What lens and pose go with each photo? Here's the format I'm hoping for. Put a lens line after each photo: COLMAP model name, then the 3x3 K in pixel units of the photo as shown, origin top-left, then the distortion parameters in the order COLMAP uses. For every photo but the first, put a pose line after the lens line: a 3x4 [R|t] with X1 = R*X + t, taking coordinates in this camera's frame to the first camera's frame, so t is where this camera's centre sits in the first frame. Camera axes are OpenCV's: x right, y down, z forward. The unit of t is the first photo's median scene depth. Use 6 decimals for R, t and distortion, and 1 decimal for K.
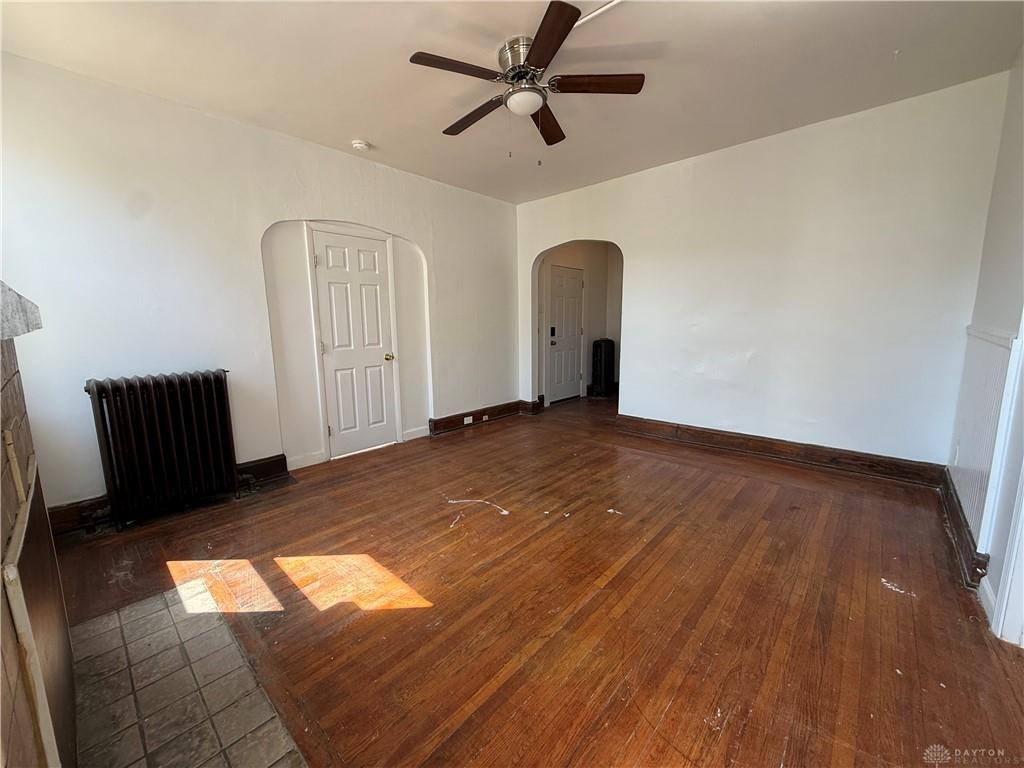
lens RADIAL K [[406.7, 0, 512.0], [0, 406.7, 384.0], [0, 0, 1]] dist [-0.000521, 0.000024]
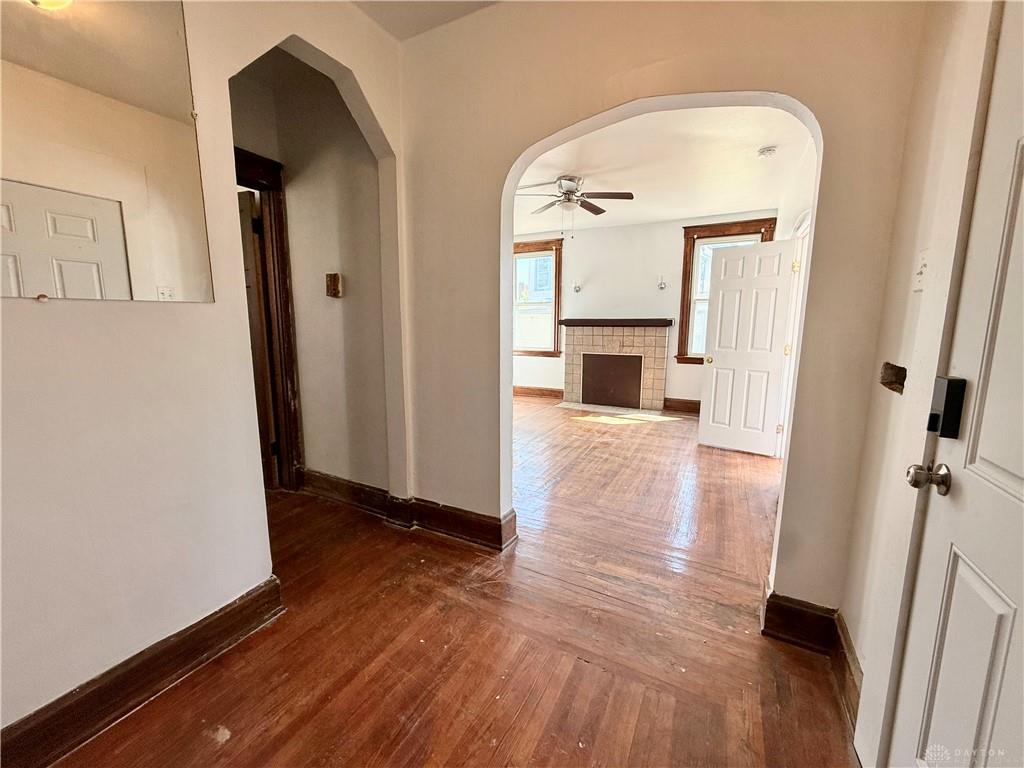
lens RADIAL K [[406.7, 0, 512.0], [0, 406.7, 384.0], [0, 0, 1]] dist [-0.000521, 0.000024]
pose [[-0.965857, 0.041884, -0.255667, 0.529744], [-0.035957, 0.955623, 0.292390, -0.311879], [0.256567, 0.291600, -0.921489, 1.938381]]
